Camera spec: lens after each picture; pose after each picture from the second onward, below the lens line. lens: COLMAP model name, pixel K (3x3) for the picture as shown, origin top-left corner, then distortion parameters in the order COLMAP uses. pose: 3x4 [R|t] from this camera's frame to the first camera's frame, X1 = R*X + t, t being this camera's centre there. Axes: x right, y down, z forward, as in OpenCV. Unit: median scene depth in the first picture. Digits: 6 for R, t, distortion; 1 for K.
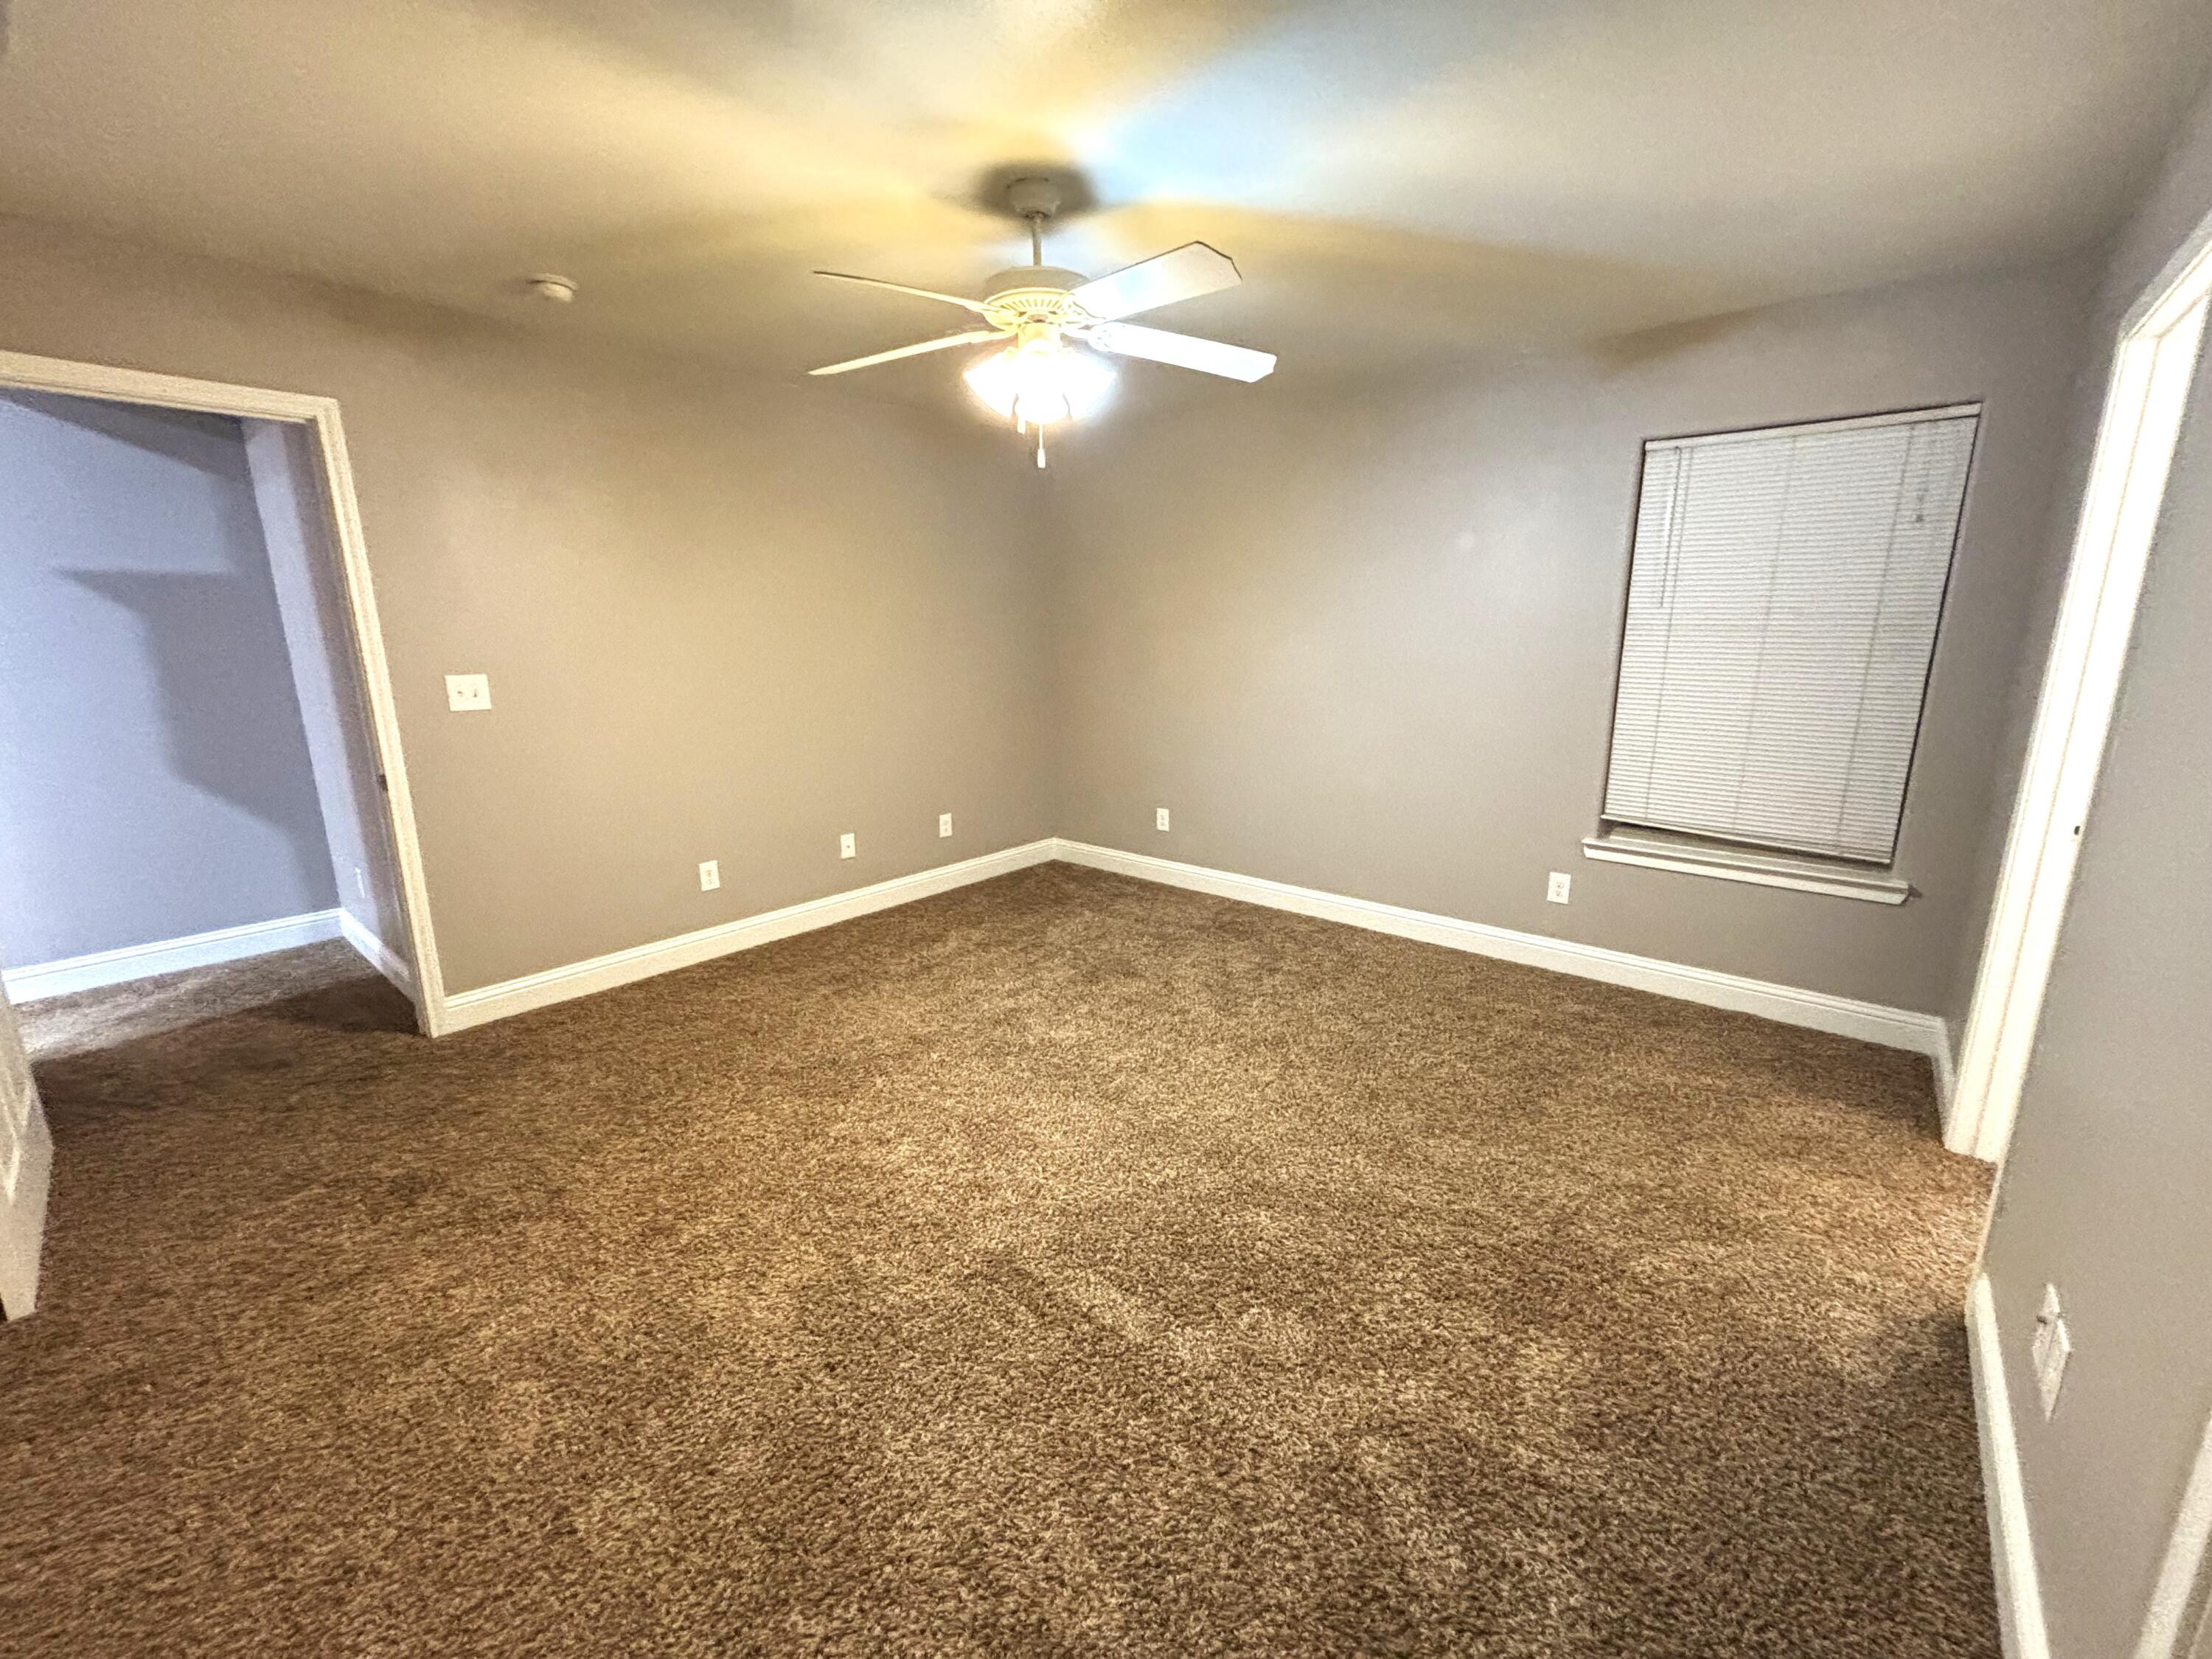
lens RADIAL K [[886.8, 0, 1102.7], [0, 886.8, 822.3], [0, 0, 1]] dist [0.001270, 0.000025]
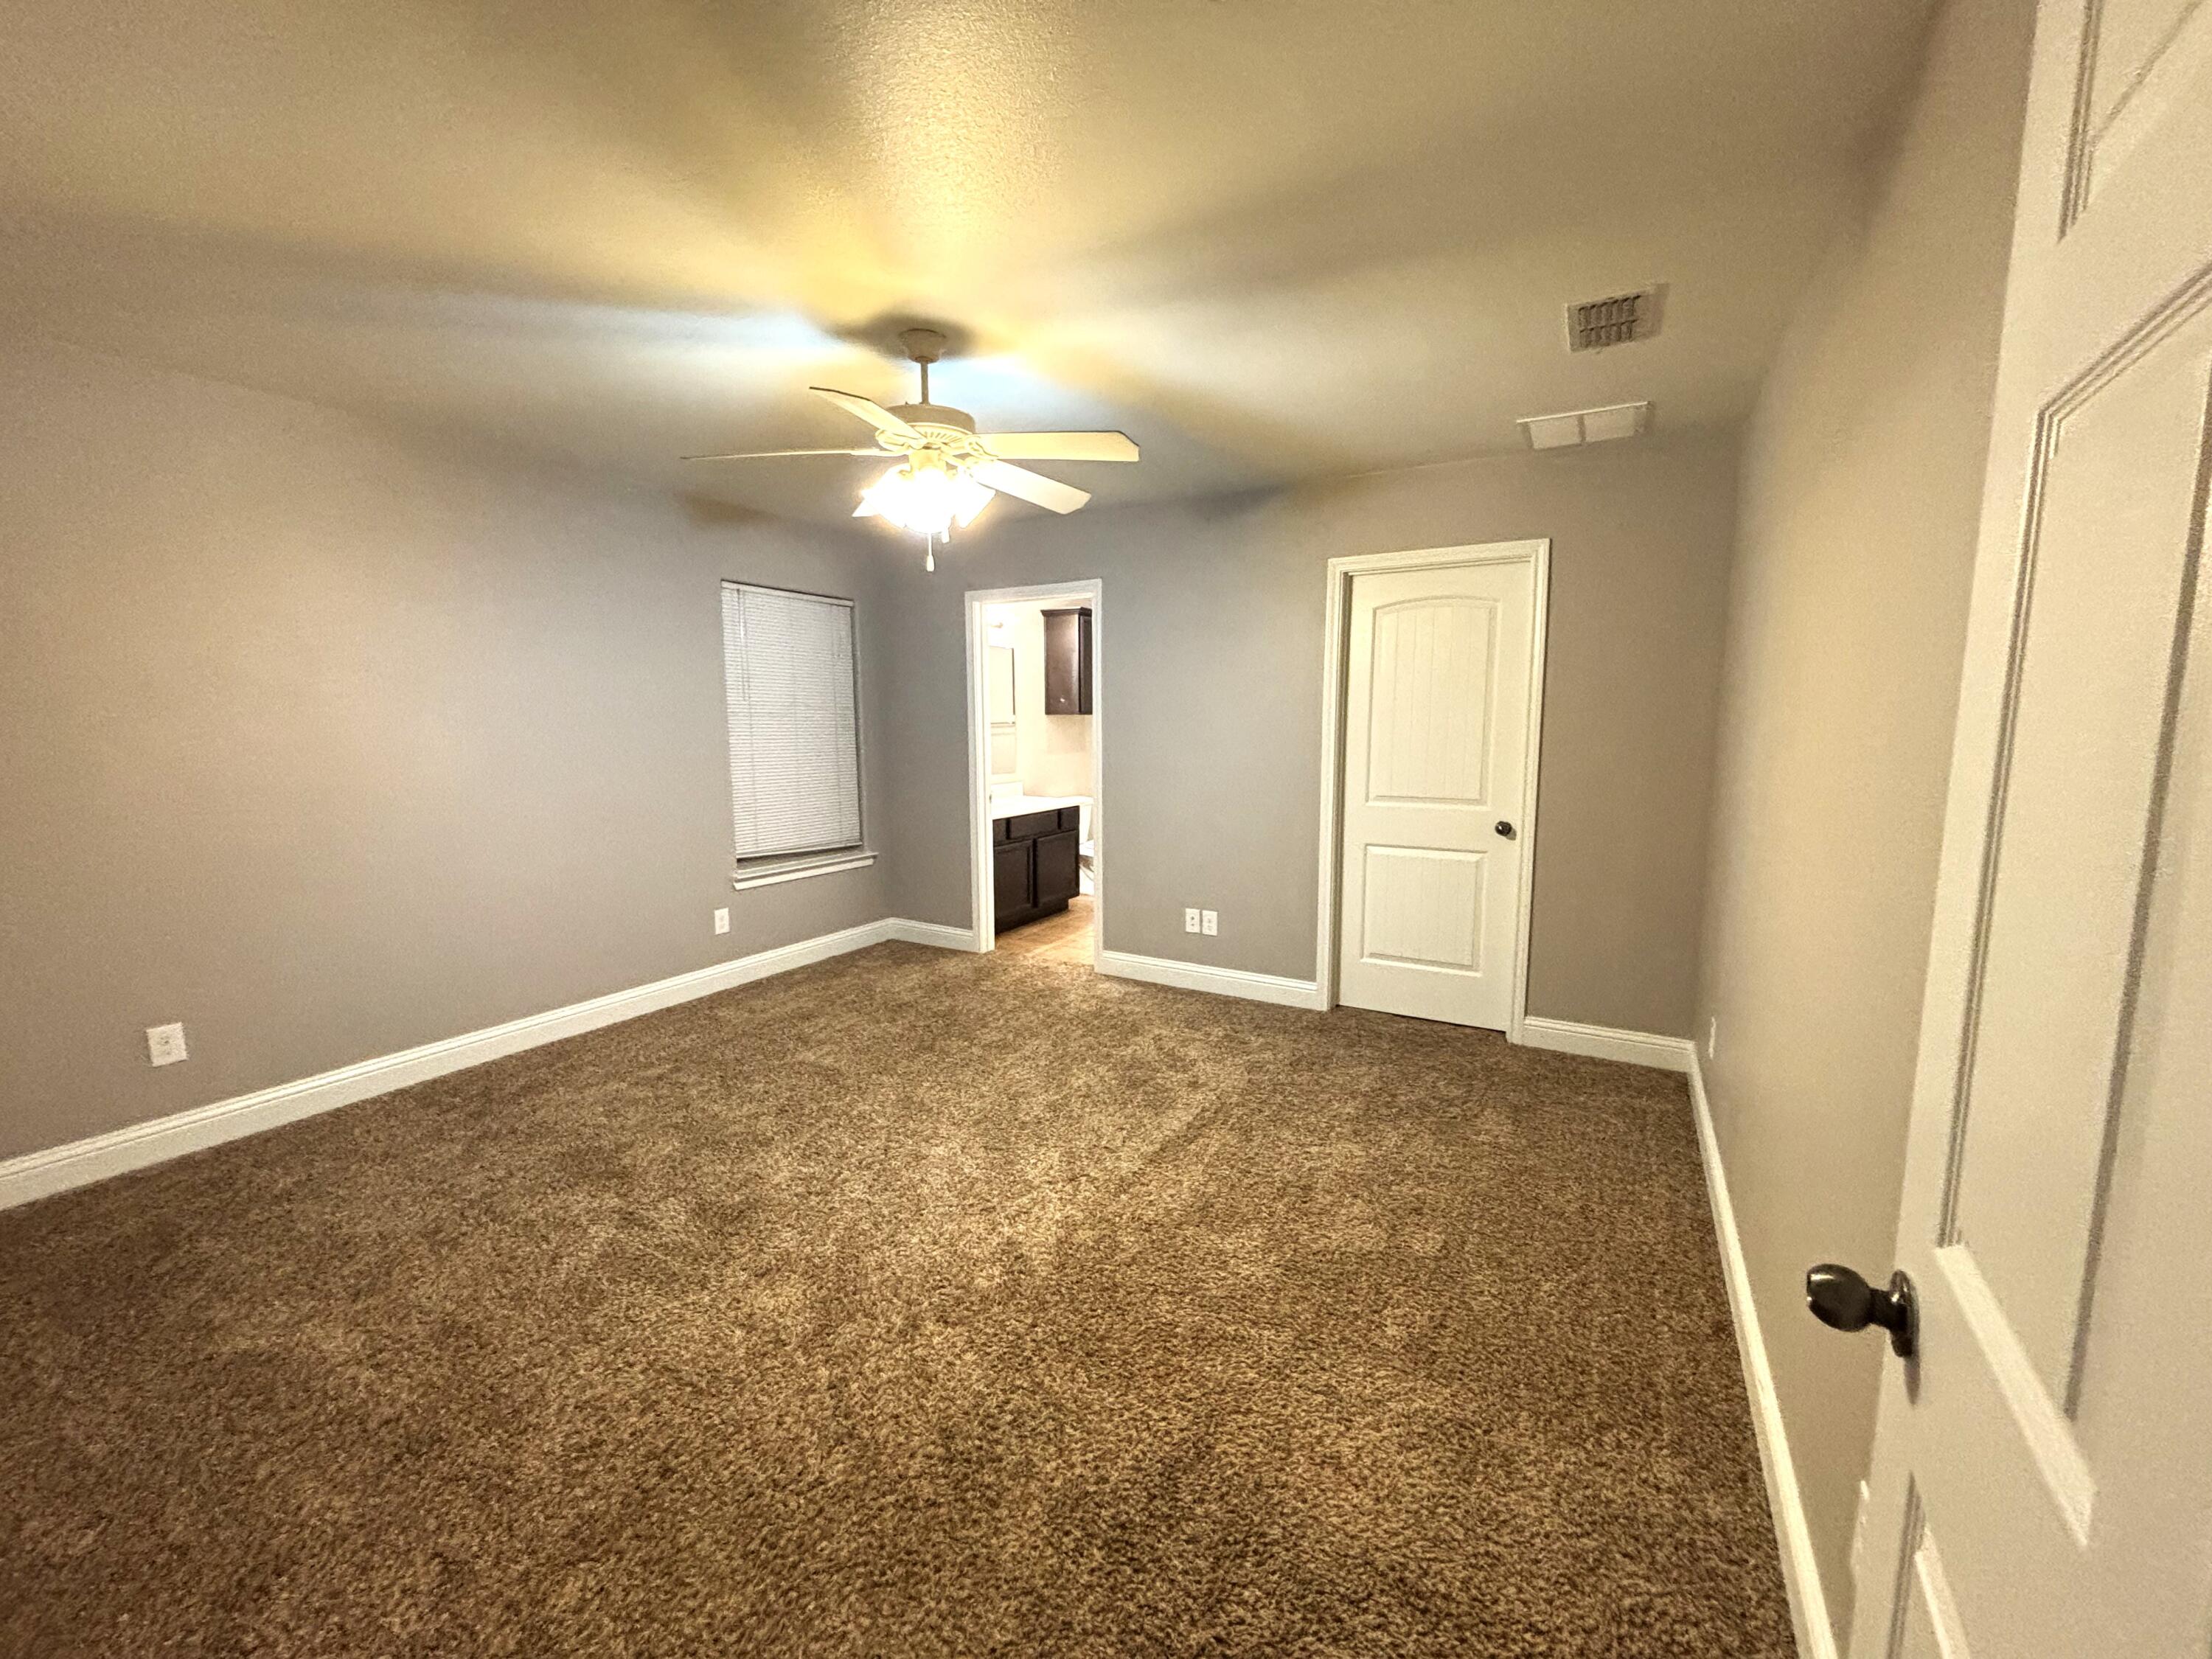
lens RADIAL K [[899.6, 0, 1100.1], [0, 899.6, 827.2], [0, 0, 1]] dist [0.014705, -0.000068]
pose [[-0.183193, -0.119876, 0.975741, -0.948551], [0.206242, 0.965763, 0.157371, -0.169147], [-0.961199, 0.230068, -0.152198, 0.782516]]
